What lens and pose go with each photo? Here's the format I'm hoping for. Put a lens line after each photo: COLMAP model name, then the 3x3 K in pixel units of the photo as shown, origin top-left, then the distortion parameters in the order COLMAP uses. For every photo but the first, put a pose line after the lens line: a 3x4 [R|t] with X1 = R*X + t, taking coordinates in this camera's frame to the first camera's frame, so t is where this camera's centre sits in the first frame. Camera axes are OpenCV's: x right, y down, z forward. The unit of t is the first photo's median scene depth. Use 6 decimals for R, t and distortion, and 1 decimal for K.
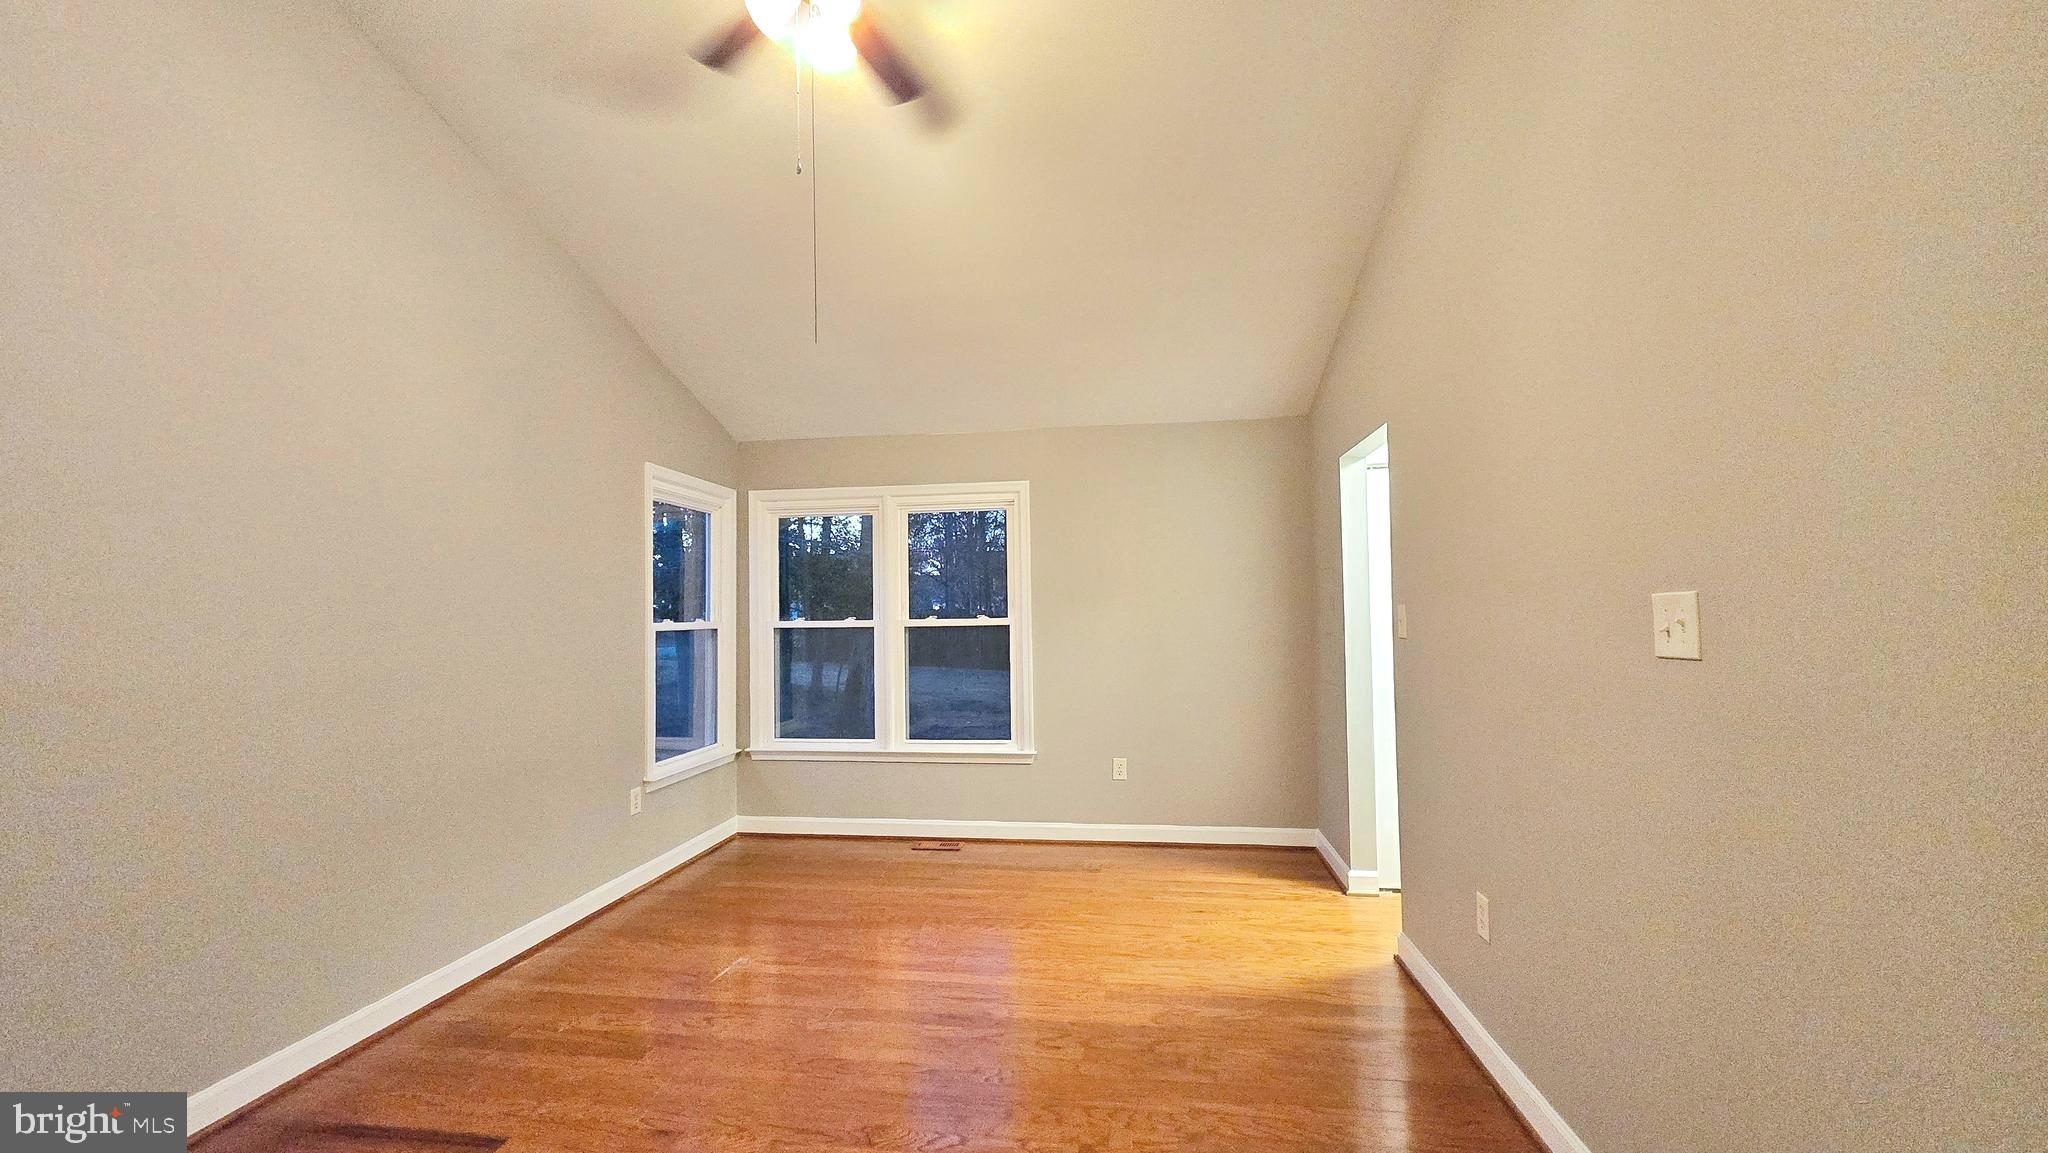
lens RADIAL K [[818.1, 0, 1022.9], [0, 818.1, 586.1], [0, 0, 1]] dist [0.001776, 0.000149]
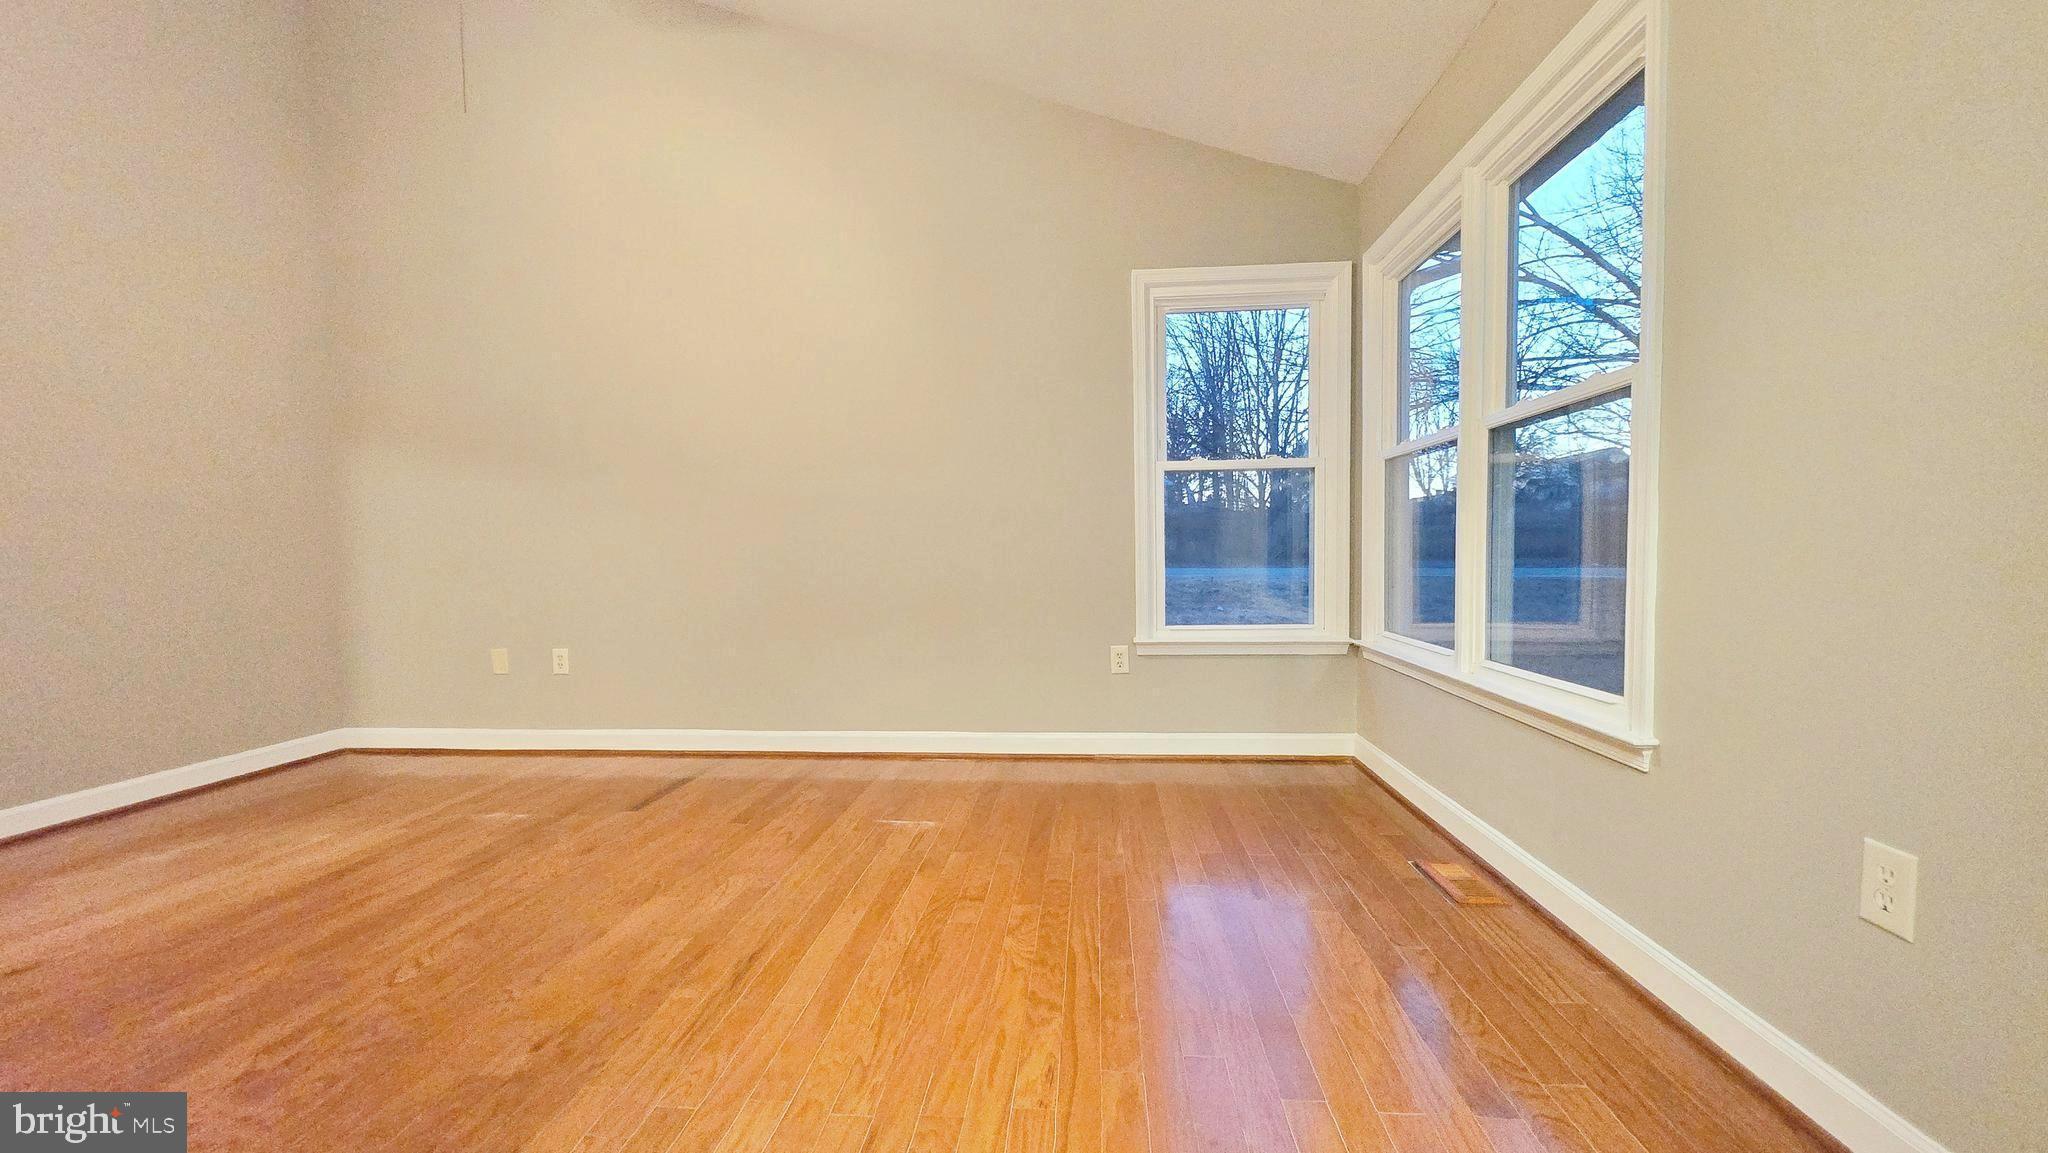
lens RADIAL K [[818.1, 0, 1022.9], [0, 818.1, 586.1], [0, 0, 1]] dist [0.001776, 0.000149]
pose [[0.034490, 0.058751, -0.997677, 0.397152], [0.052586, 0.996781, 0.060516, 0.116388], [0.998021, -0.054551, 0.031290, 0.827904]]
